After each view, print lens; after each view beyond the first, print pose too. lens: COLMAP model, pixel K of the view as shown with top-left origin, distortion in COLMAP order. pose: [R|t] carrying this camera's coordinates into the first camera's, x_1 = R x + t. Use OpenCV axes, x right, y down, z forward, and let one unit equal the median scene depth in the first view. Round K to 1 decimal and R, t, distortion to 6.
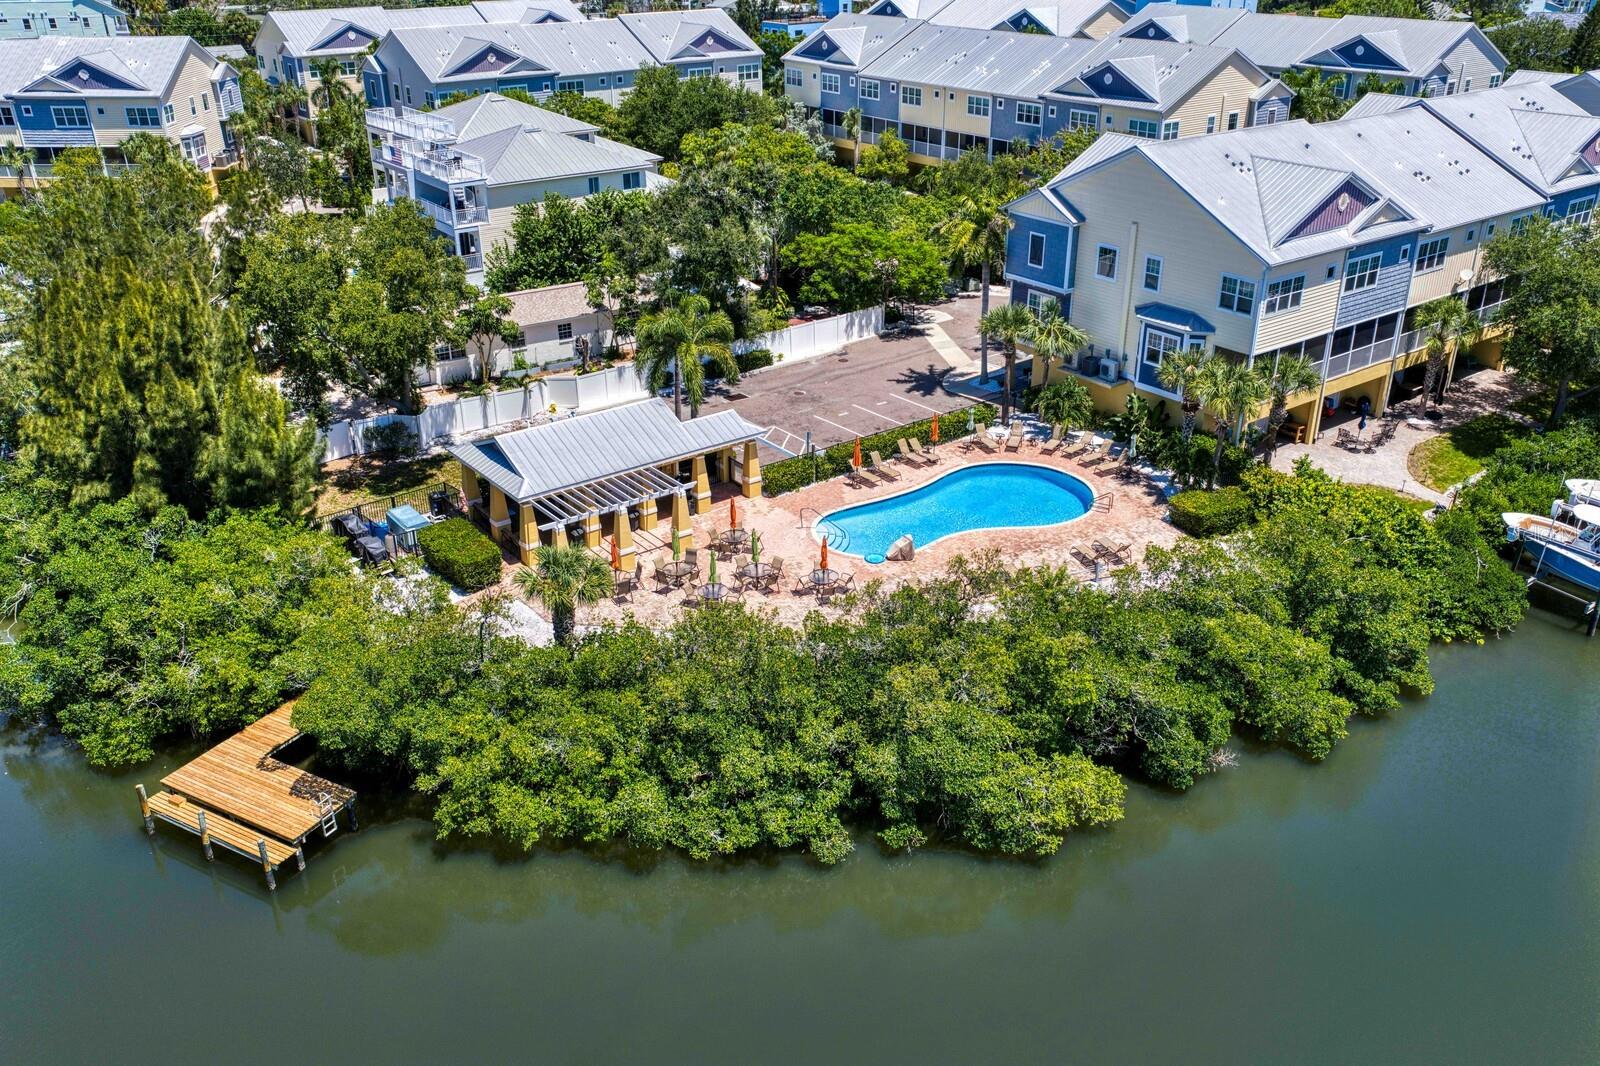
lens RADIAL K [[1314.2, 0, 826.8], [0, 1314.2, 540.5], [0, 0, 1]] dist [0.016952, 0.009410]
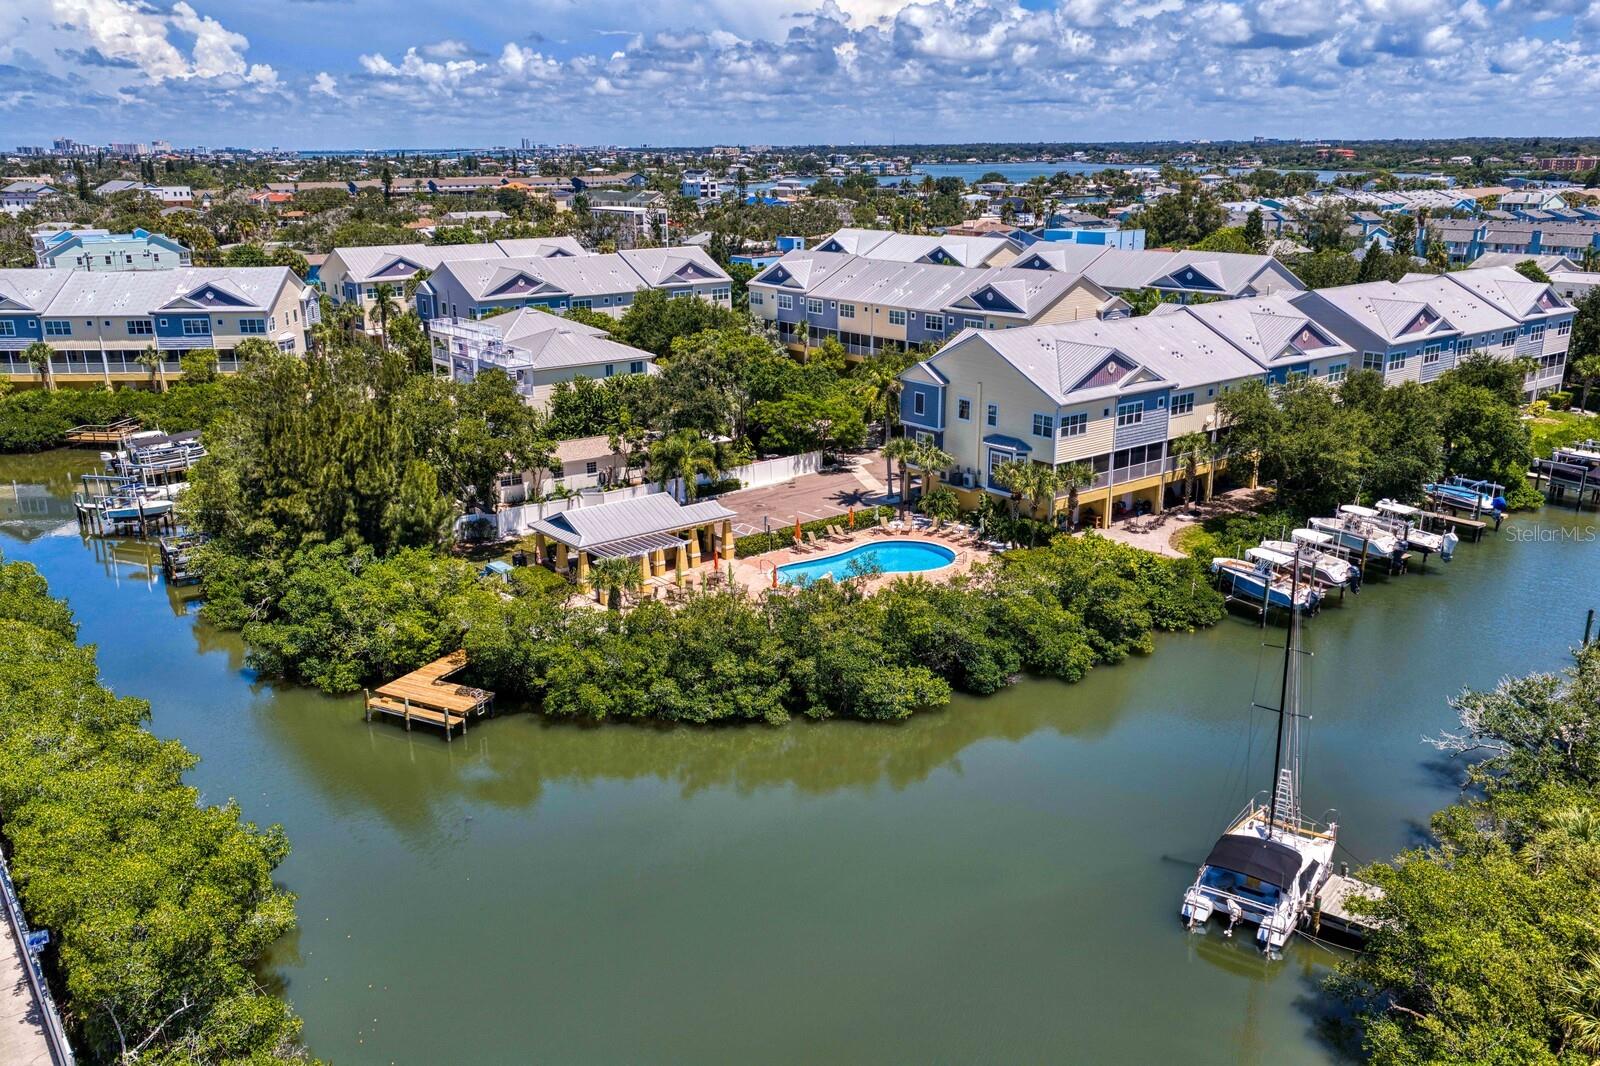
lens RADIAL K [[1314.5, 0, 842.0], [0, 1314.5, 556.0], [0, 0, 1]] dist [0.104601, -0.187335]
pose [[0.999273, -0.010356, 0.036699, 0.016383], [0.015776, 0.988467, -0.150615, 0.175093], [-0.034716, 0.151085, 0.987911, -0.446440]]
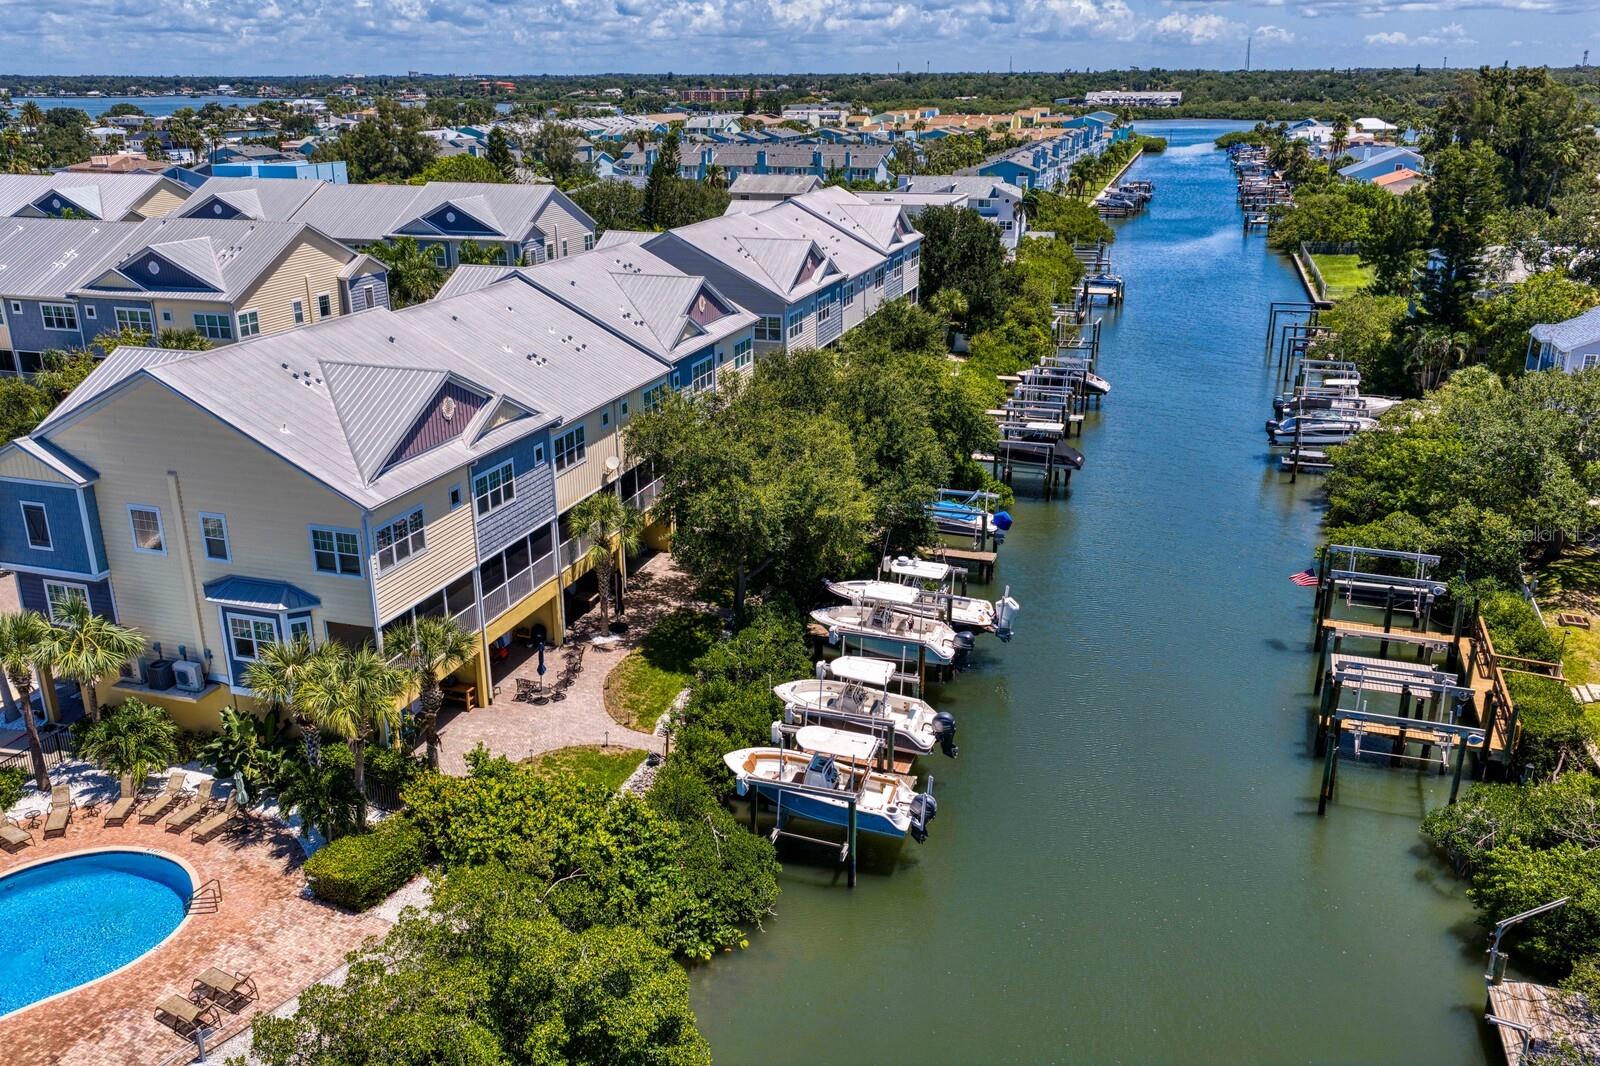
lens RADIAL K [[1302.6, 0, 801.0], [0, 1302.6, 555.9], [0, 0, 1]] dist [0.006885, -0.004026]
pose [[0.823623, -0.194968, 0.532572, 0.125690], [0.248575, 0.968148, -0.029995, -0.089768], [-0.509761, 0.157089, 0.845853, 0.236423]]
